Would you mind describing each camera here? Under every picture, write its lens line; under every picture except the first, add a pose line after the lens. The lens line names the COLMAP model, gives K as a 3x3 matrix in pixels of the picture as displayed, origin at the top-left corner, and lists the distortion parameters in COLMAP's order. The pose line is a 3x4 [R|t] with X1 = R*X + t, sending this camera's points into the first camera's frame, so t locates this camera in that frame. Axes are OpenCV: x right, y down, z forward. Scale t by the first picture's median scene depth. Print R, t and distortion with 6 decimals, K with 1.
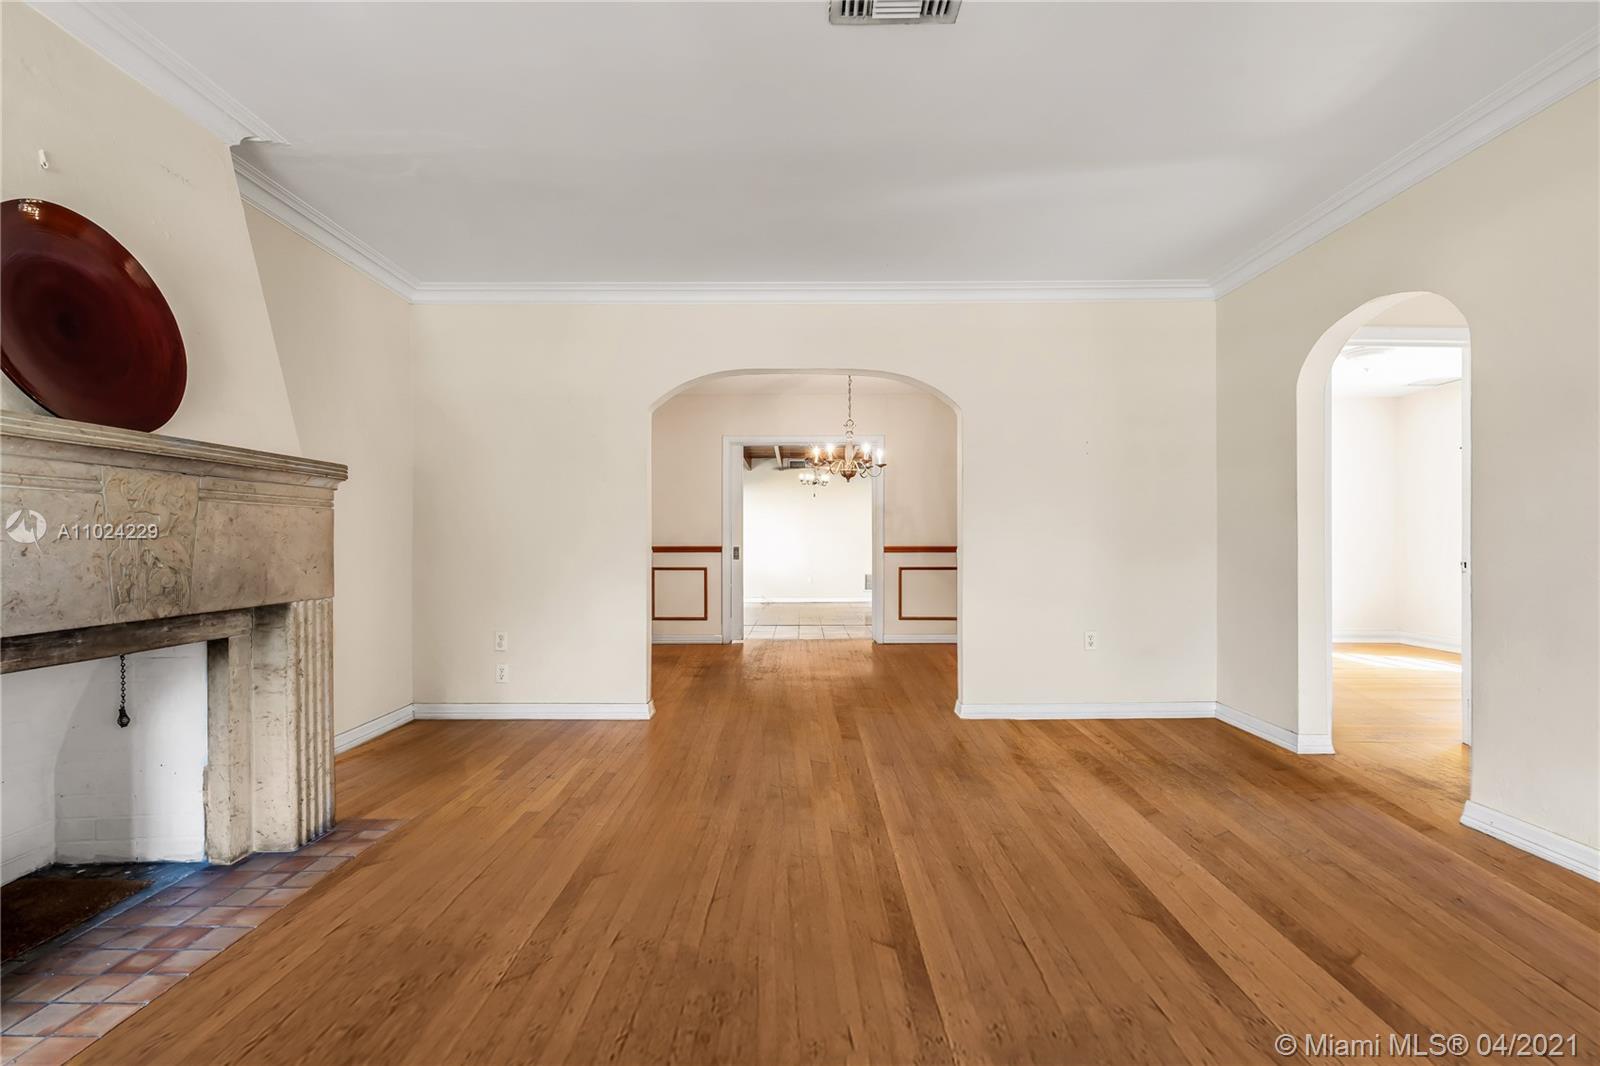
lens RADIAL K [[758.3, 0, 800.2], [0, 758.3, 539.2], [0, 0, 1]] dist [0.013904, 0.000030]
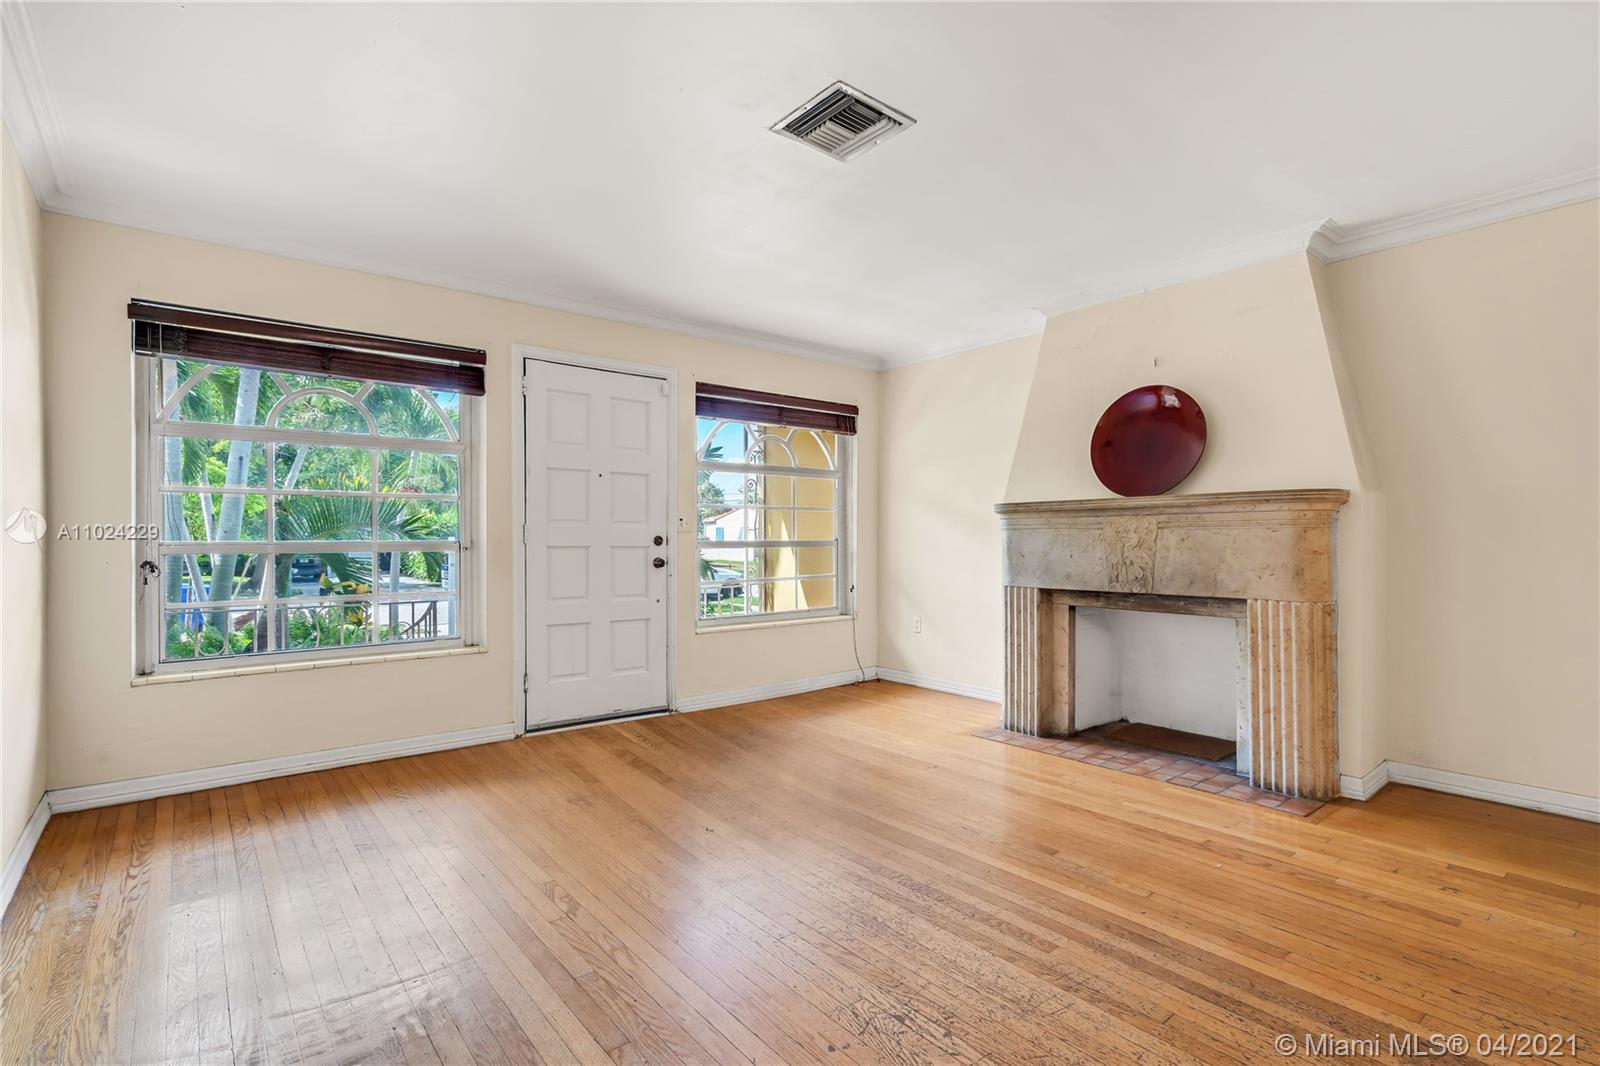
lens RADIAL K [[758.3, 0, 801.5], [0, 758.3, 530.0], [0, 0, 1]] dist [0.013904, 0.000030]
pose [[-0.761487, -0.001254, -0.648178, 0.934565], [0.007643, 0.999911, -0.010914, -0.035390], [0.648135, -0.013265, -0.761410, 1.764979]]
